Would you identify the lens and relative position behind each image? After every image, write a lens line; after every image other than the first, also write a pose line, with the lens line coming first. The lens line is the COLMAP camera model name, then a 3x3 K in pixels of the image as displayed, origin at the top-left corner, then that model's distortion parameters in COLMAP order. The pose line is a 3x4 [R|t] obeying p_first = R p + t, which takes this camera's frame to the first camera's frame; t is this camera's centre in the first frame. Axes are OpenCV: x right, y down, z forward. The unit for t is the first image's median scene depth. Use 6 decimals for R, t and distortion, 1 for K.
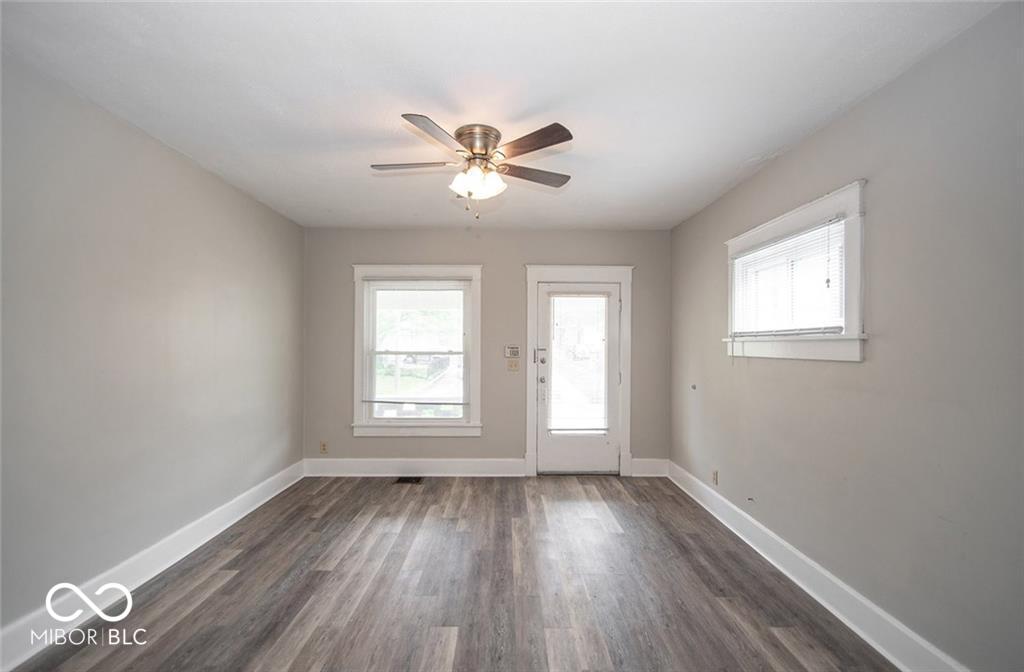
lens RADIAL K [[407.1, 0, 523.4], [0, 407.1, 334.0], [0, 0, 1]] dist [0.018060, -0.010483]
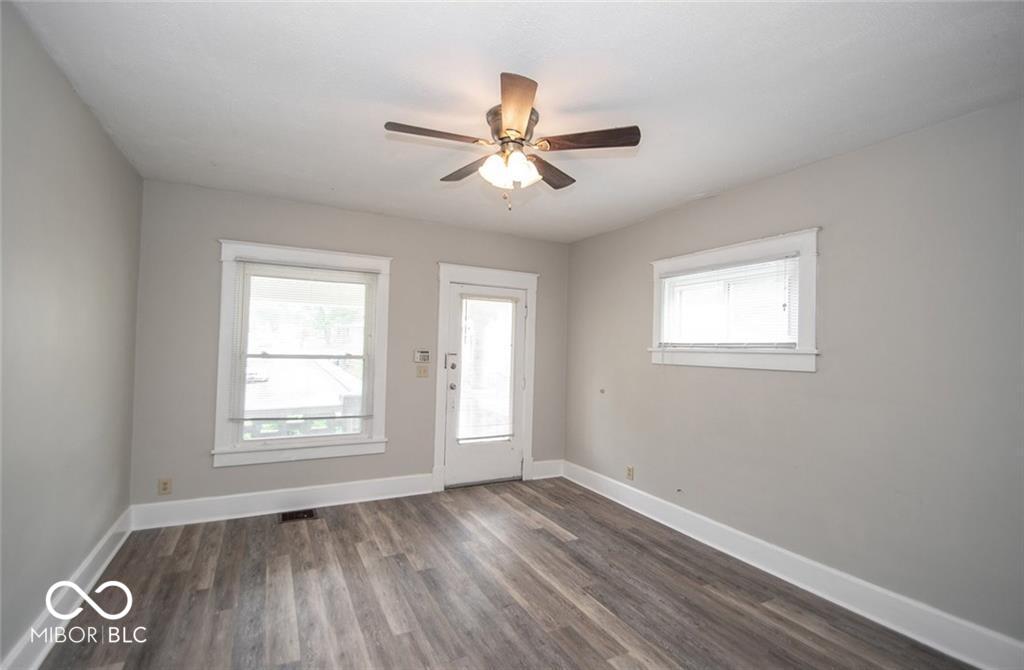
lens RADIAL K [[407.1, 0, 523.4], [0, 407.1, 333.0], [0, 0, 1]] dist [0.018060, -0.010483]
pose [[0.918221, 0.033762, 0.394627, -0.196089], [-0.030585, 0.999429, -0.014340, -0.002556], [-0.394886, 0.001098, 0.918730, 0.082019]]
